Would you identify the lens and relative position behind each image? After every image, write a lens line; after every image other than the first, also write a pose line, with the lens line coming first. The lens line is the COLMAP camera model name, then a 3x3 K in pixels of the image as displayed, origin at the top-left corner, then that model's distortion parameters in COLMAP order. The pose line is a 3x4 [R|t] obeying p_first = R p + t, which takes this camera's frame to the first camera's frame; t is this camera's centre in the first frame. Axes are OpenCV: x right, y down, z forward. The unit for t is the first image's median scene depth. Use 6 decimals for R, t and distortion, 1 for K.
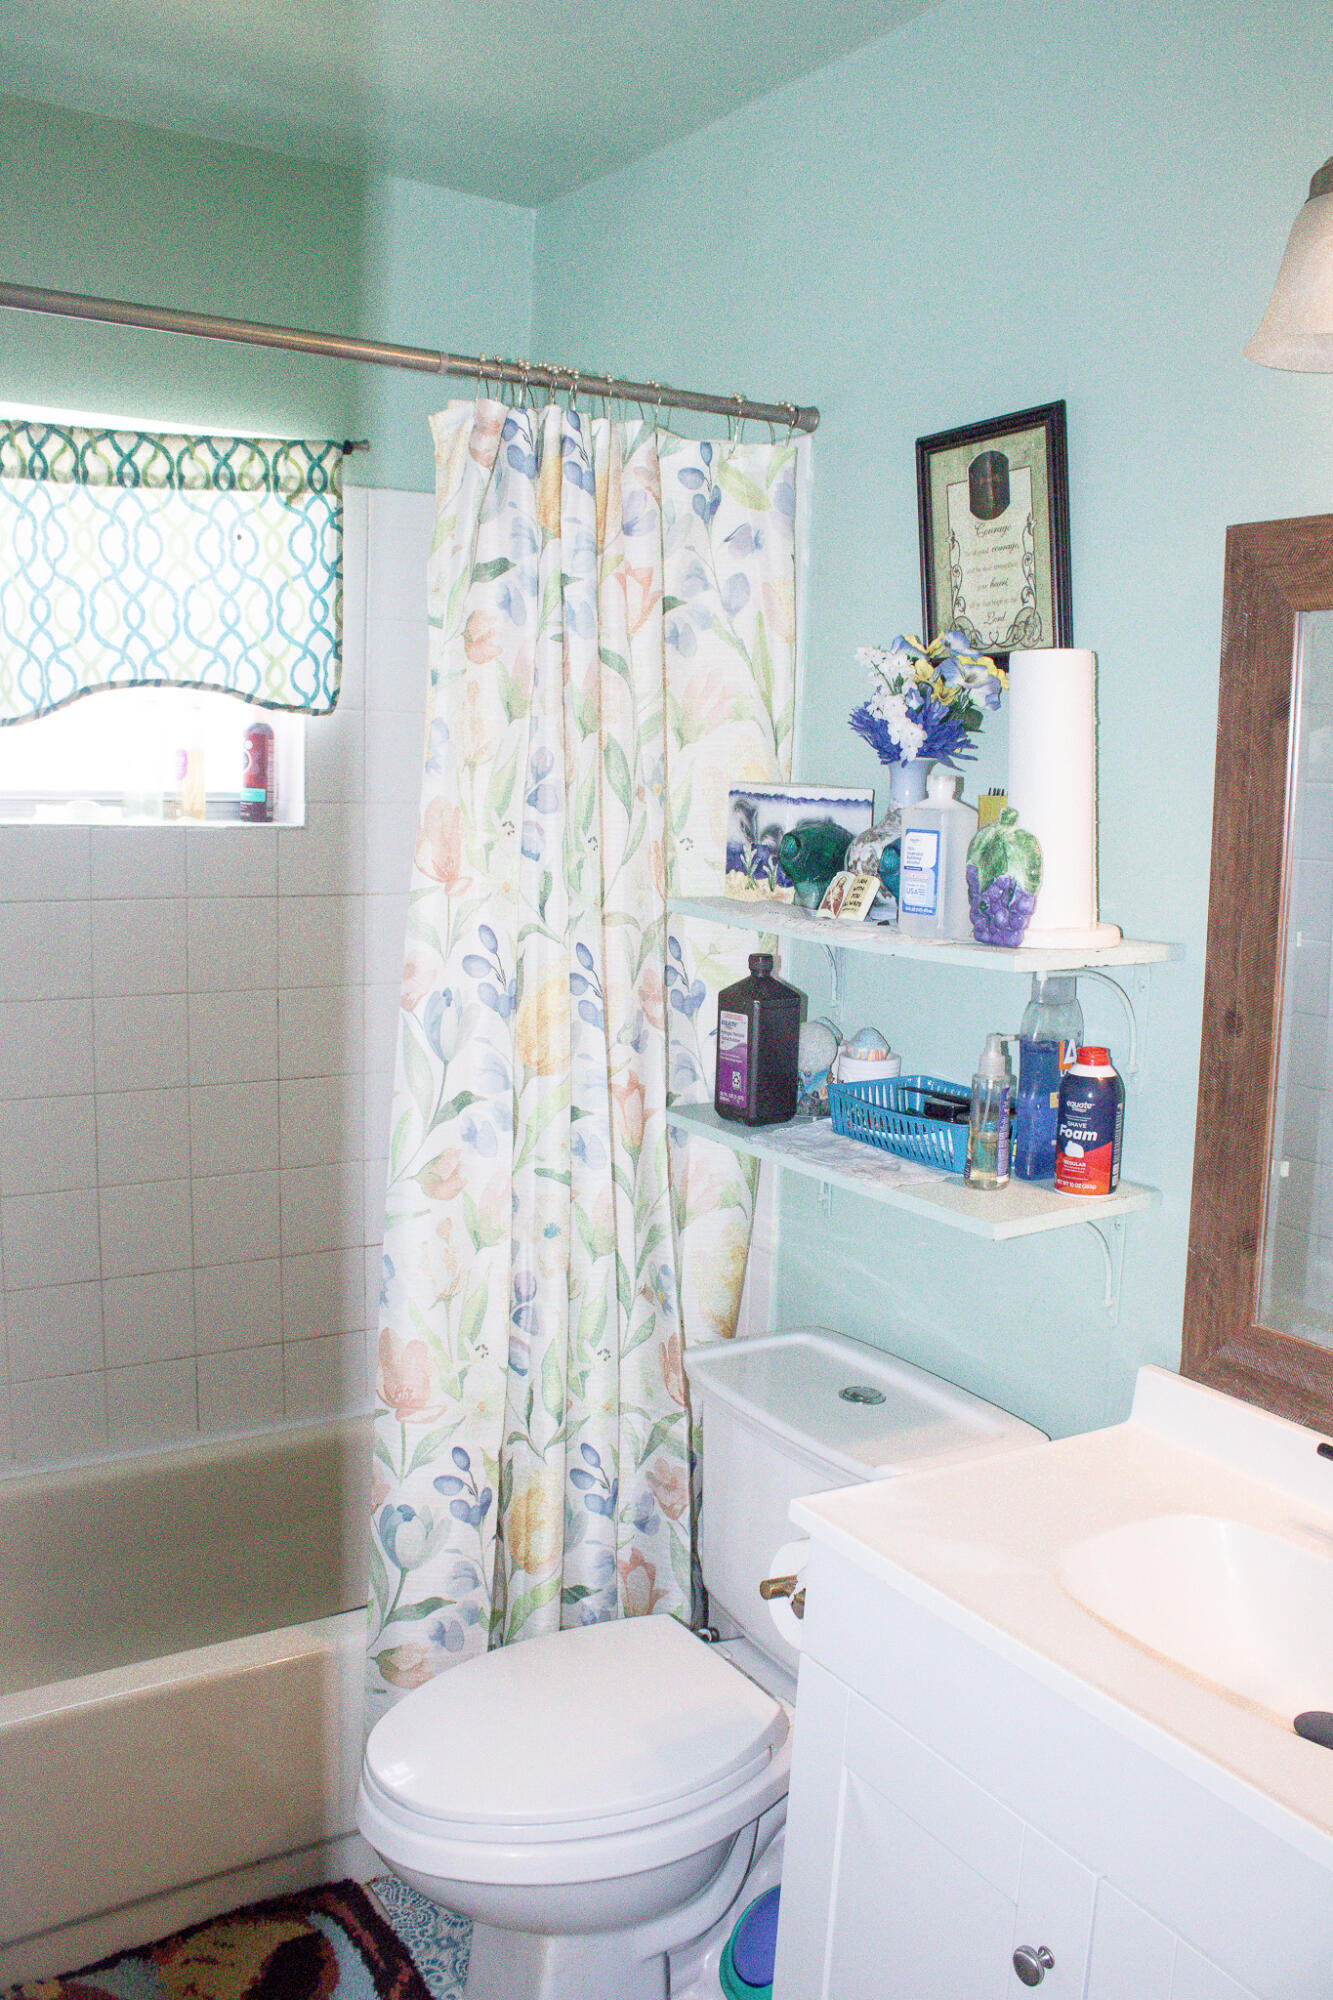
lens RADIAL K [[1663.9, 0, 666.5], [0, 1663.9, 1000.0], [0, 0, 1]] dist [-0.158206, 0.107485]
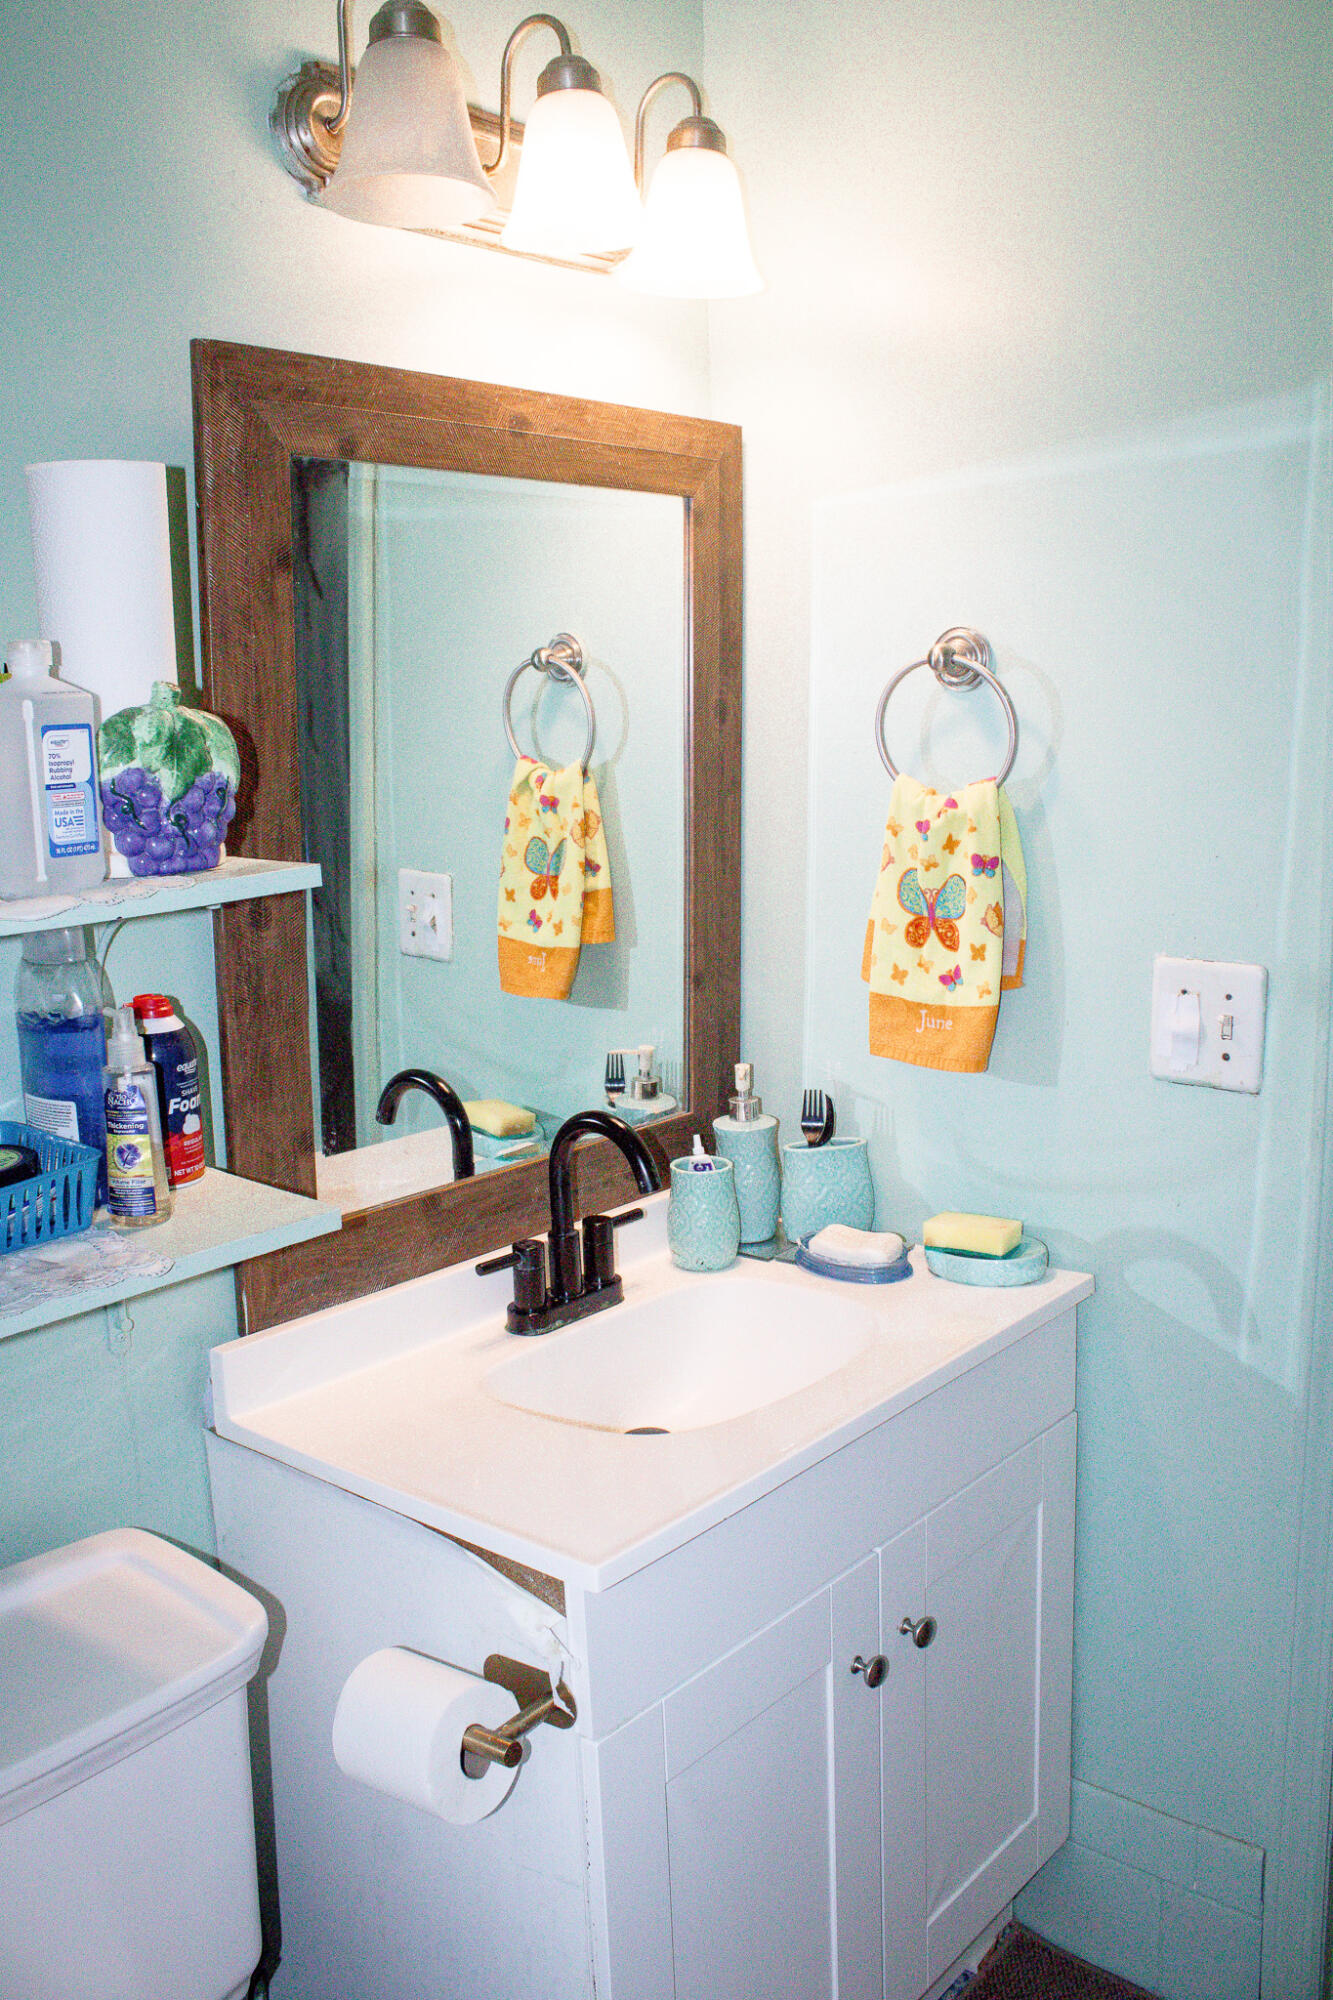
lens RADIAL K [[1663.9, 0, 666.5], [0, 1663.9, 1000.0], [0, 0, 1]] dist [-0.158206, 0.107485]
pose [[-0.295842, -0.198962, 0.934287, -0.531337], [0.141921, 0.958058, 0.248963, -0.126003], [-0.944635, 0.206249, -0.255197, 0.974633]]
